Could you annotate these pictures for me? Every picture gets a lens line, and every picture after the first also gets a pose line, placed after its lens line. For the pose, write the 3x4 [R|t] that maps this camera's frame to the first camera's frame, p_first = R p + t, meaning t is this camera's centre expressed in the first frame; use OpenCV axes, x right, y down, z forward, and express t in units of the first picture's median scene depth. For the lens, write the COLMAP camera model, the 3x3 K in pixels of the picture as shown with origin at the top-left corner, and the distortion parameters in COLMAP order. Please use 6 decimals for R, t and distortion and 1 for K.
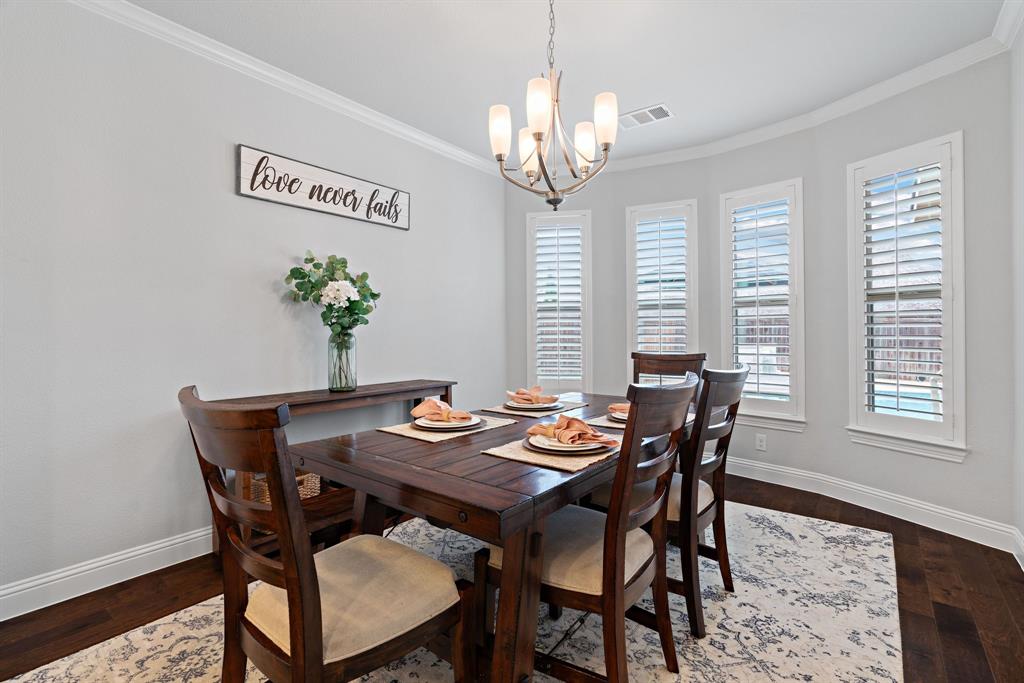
lens RADIAL K [[473.3, 0, 513.7], [0, 473.3, 336.8], [0, 0, 1]] dist [-0.009133, 0.002215]
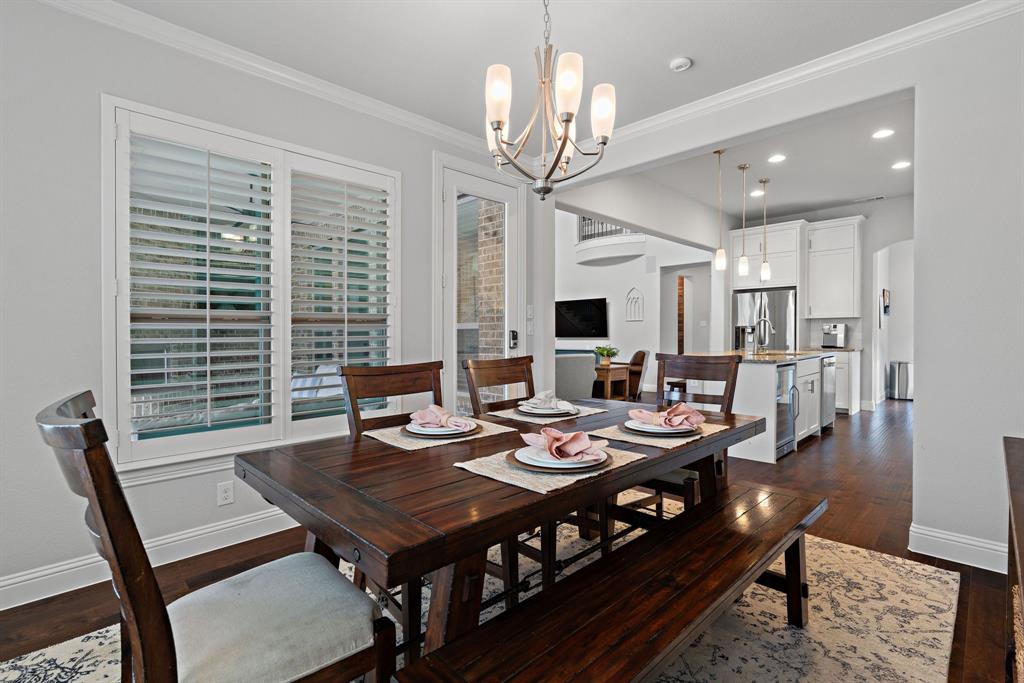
lens RADIAL K [[473.3, 0, 517.3], [0, 473.3, 342.6], [0, 0, 1]] dist [-0.009133, 0.002215]
pose [[-0.992652, 0.007468, 0.120776, 0.020748], [0.010477, 0.999650, 0.024303, -0.008148], [-0.120552, 0.025390, -0.992382, 1.370525]]
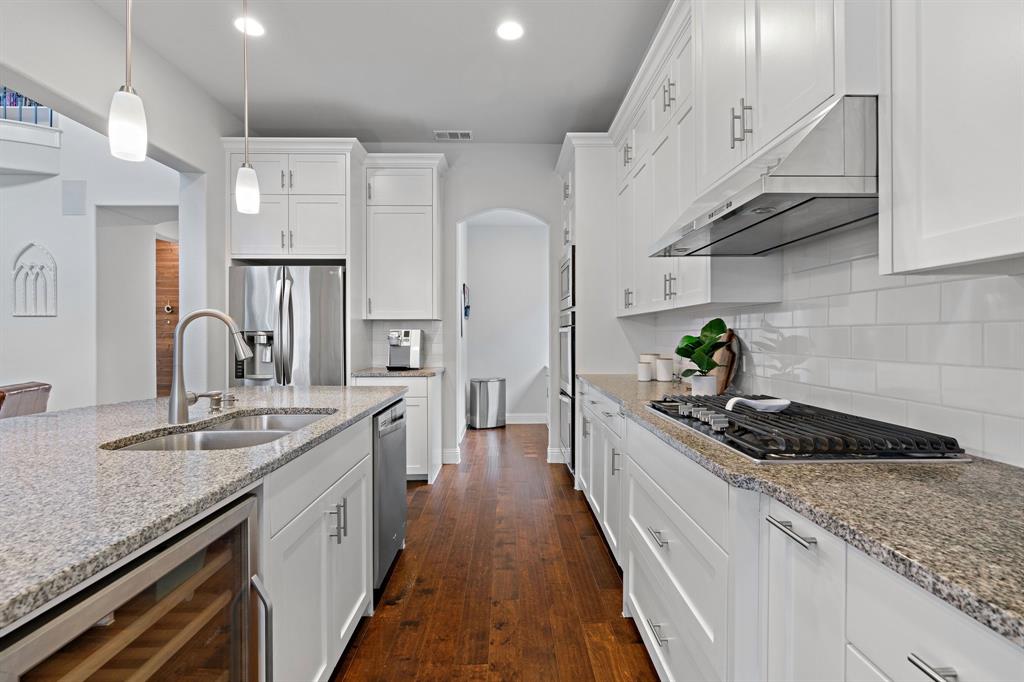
lens RADIAL K [[473.3, 0, 511.8], [0, 473.3, 336.2], [0, 0, 1]] dist [-0.009133, 0.002215]
pose [[-0.780356, 0.005438, -0.625312, -0.640870], [0.000830, 0.999970, 0.007660, -0.018861], [0.625335, 0.005458, -0.780337, 0.121384]]
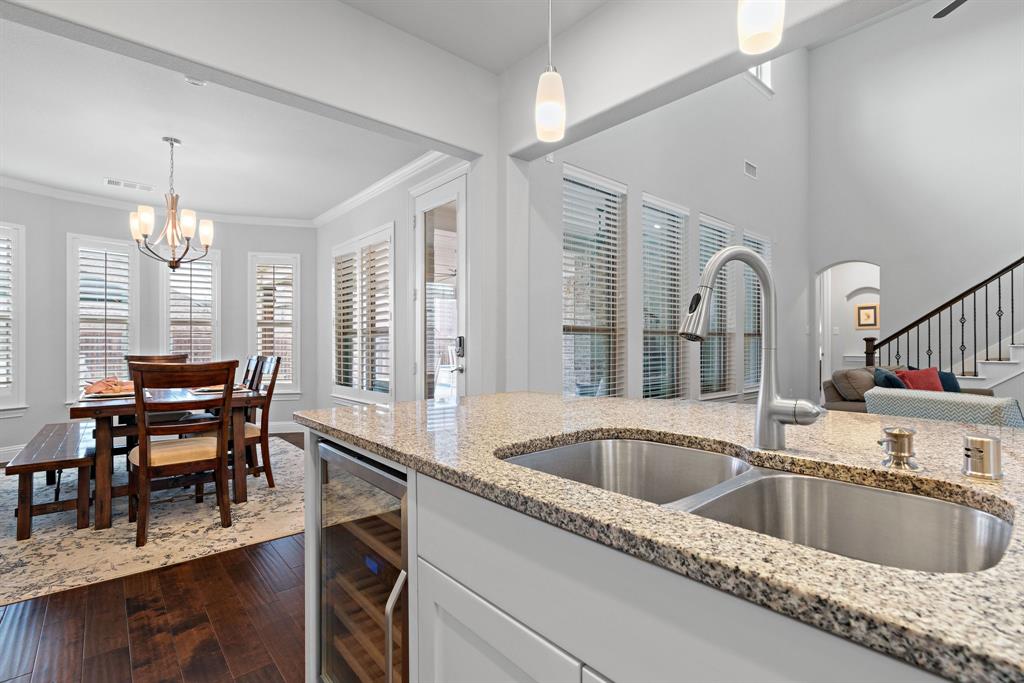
lens RADIAL K [[473.3, 0, 510.9], [0, 473.3, 341.1], [0, 0, 1]] dist [-0.009133, 0.002215]
pose [[0.197559, 0.010028, 0.980240, -1.080670], [0.004106, 0.999930, -0.011058, 0.010535], [-0.980282, 0.006210, 0.197504, -0.450295]]
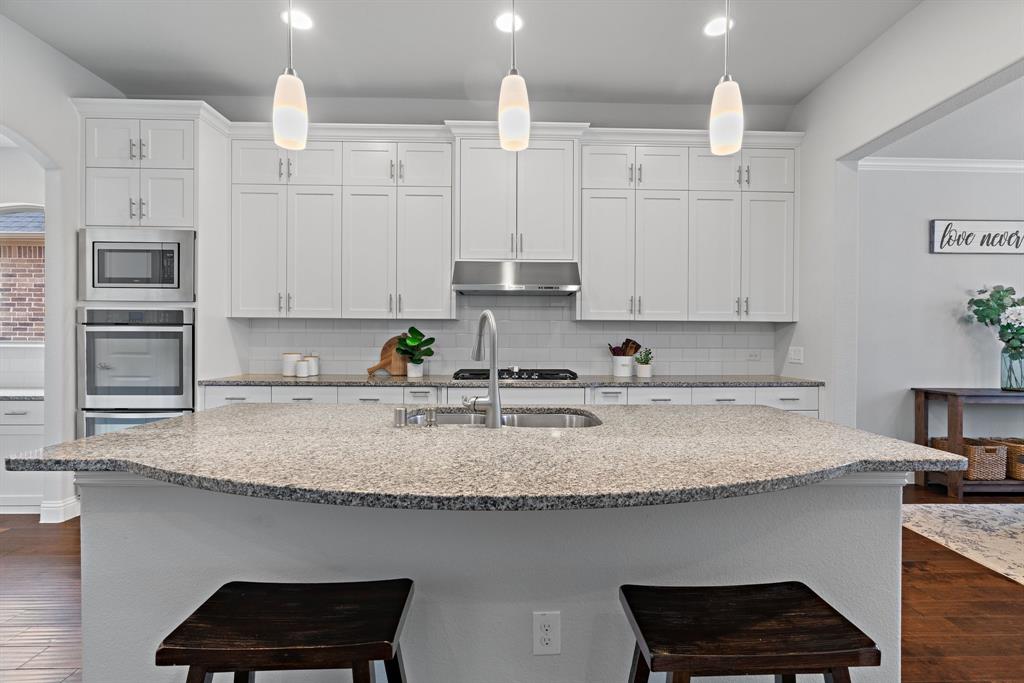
lens RADIAL K [[473.3, 0, 518.9], [0, 473.3, 344.7], [0, 0, 1]] dist [-0.009133, 0.002215]
pose [[0.636107, 0.016127, -0.771432, -0.240782], [-0.011253, 0.999869, 0.011623, -0.011626], [0.771519, 0.001287, 0.636206, -0.903518]]
